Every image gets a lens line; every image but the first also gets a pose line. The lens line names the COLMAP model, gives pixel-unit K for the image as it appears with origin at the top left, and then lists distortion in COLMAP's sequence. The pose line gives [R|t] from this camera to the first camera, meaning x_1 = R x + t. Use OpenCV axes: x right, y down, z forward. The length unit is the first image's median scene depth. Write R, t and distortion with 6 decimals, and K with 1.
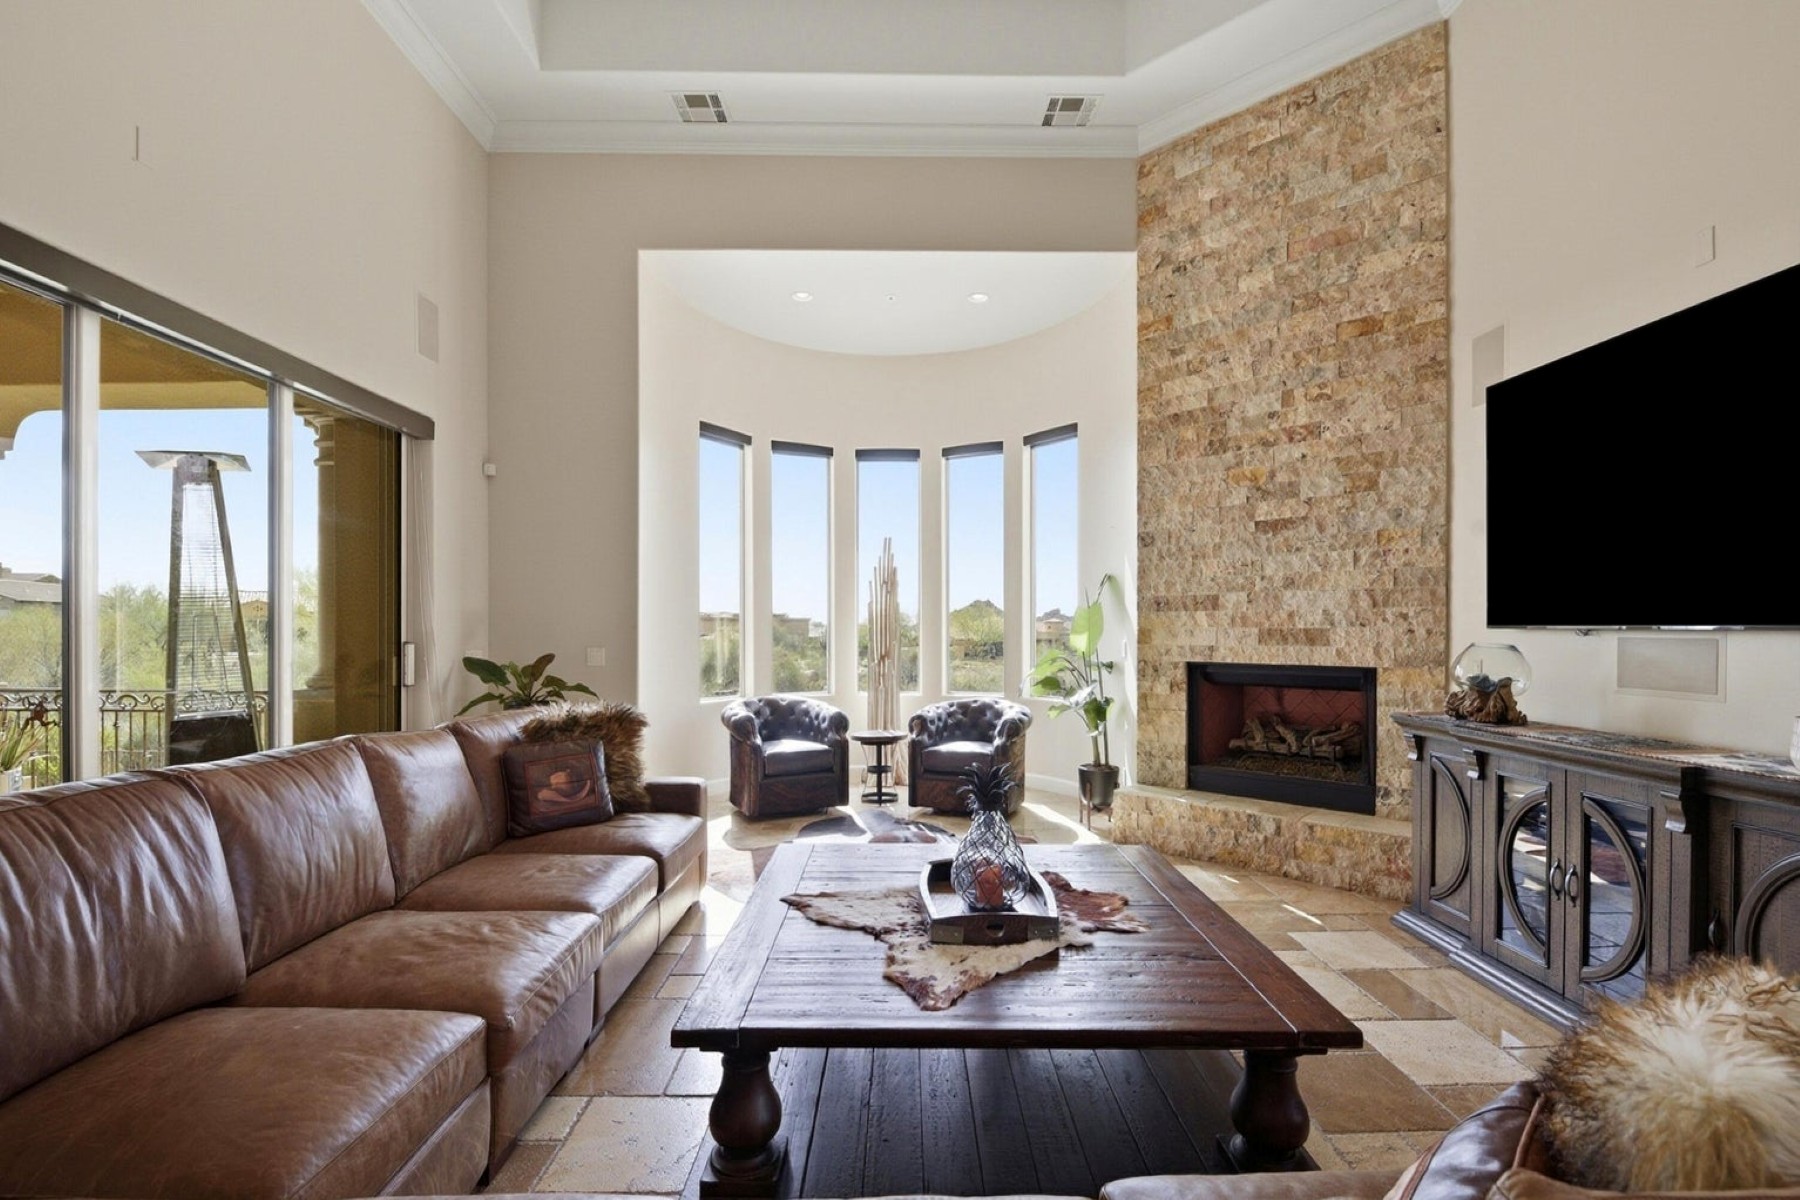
lens RADIAL K [[793.4, 0, 905.2], [0, 793.4, 634.4], [0, 0, 1]] dist [0.003591, -0.011201]
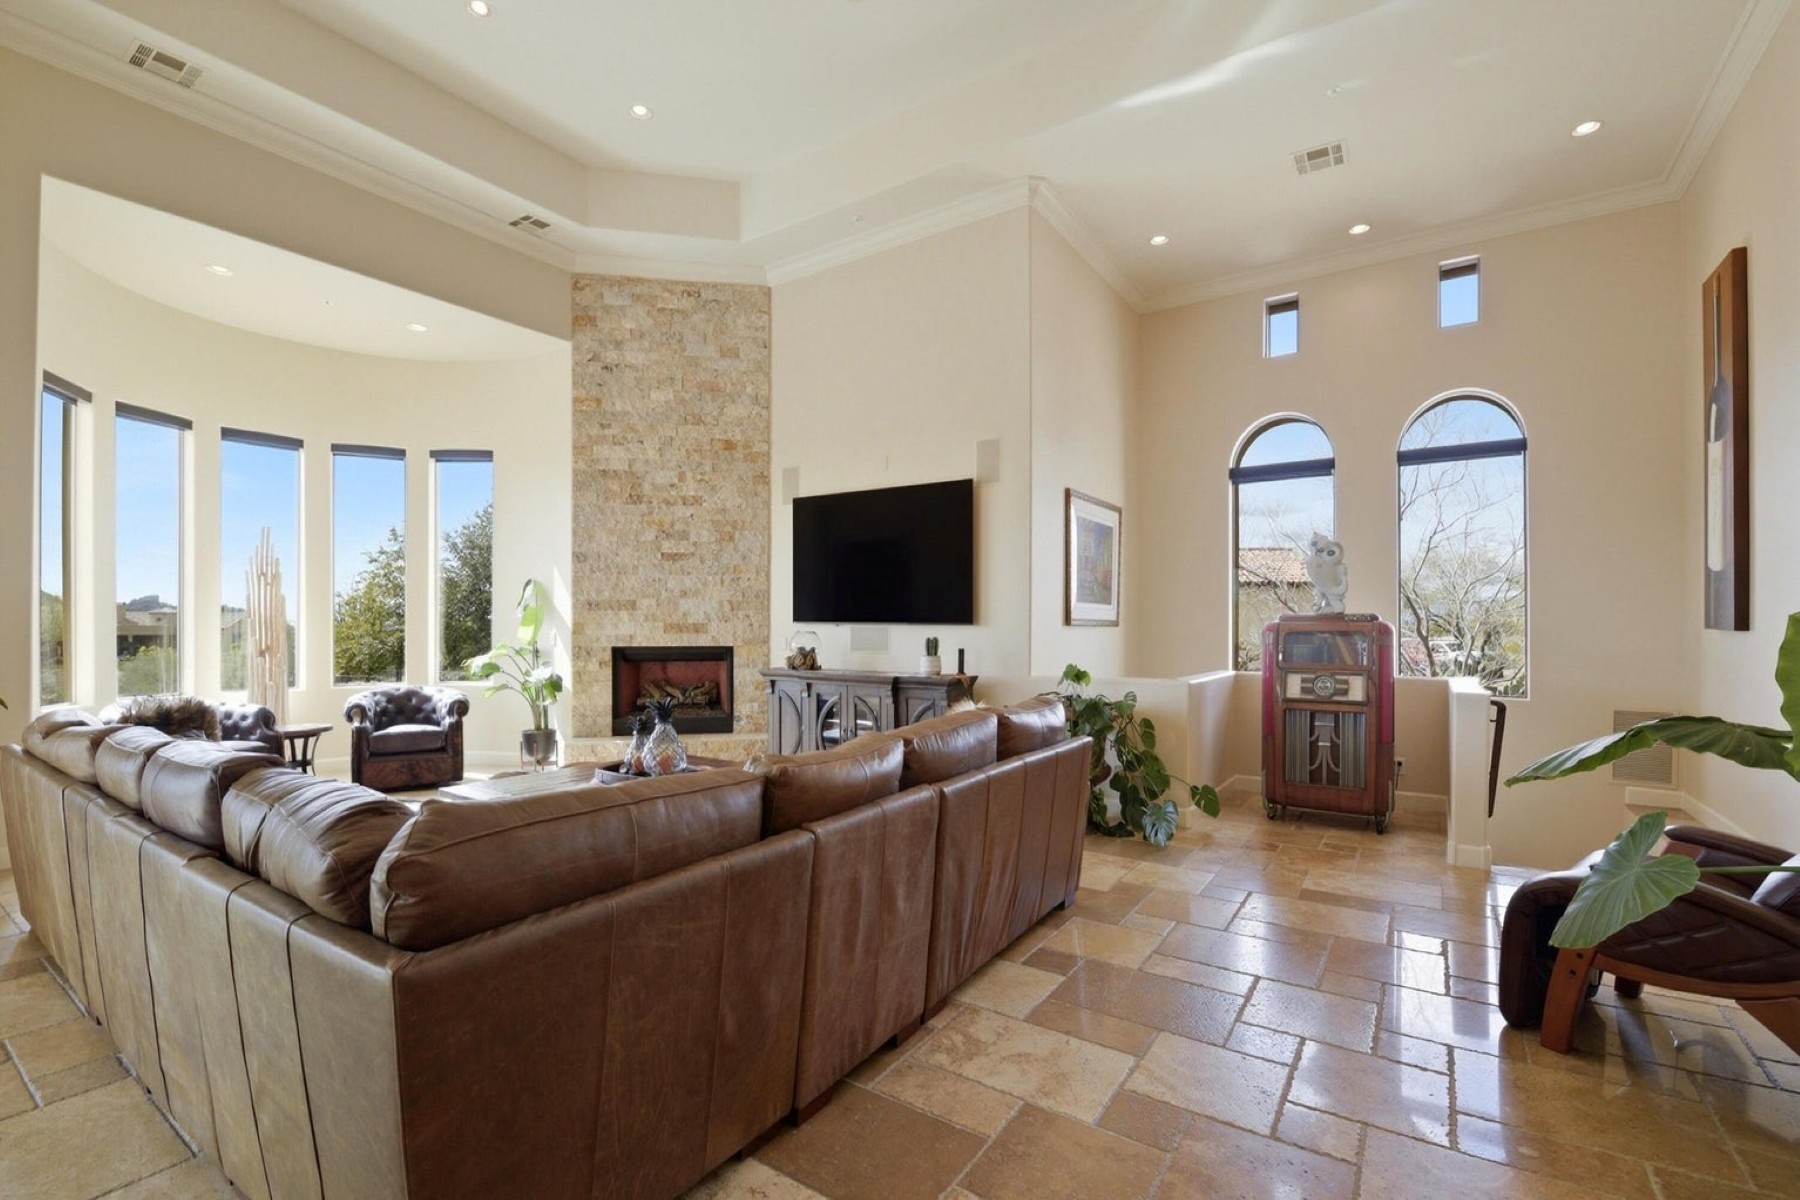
lens RADIAL K [[791.5, 0, 895.5], [0, 791.5, 621.2], [0, 0, 1]] dist [0.007399, -0.012058]
pose [[0.578136, 0.002829, 0.815935, -0.538820], [0.003765, 0.999974, -0.006135, 0.000125], [-0.815931, 0.006619, 0.578111, -0.244973]]
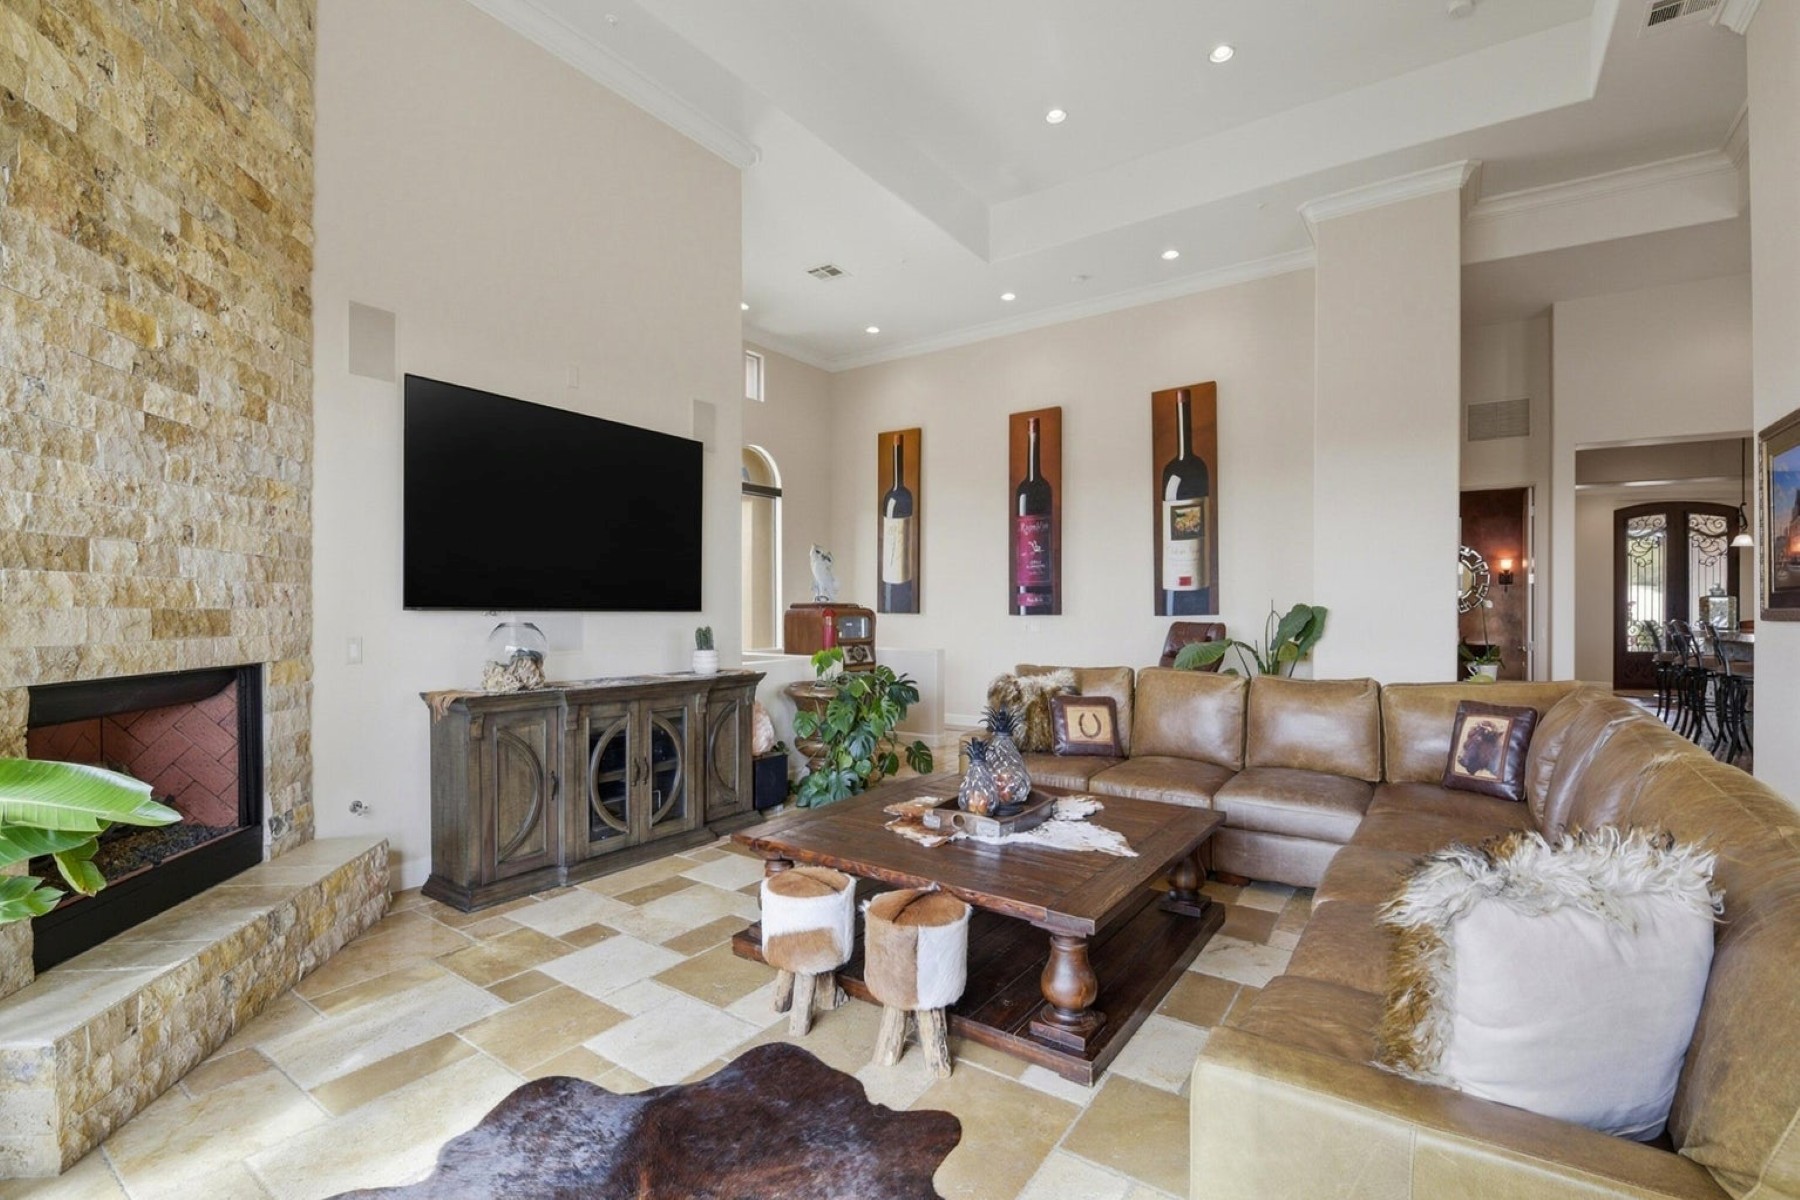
lens RADIAL K [[791.5, 0, 895.5], [0, 791.5, 621.2], [0, 0, 1]] dist [0.007399, -0.012058]
pose [[-0.803466, -0.007932, 0.595297, -0.294957], [0.002705, 0.999852, 0.016973, -0.007259], [-0.595344, 0.015247, -0.803326, 1.127812]]
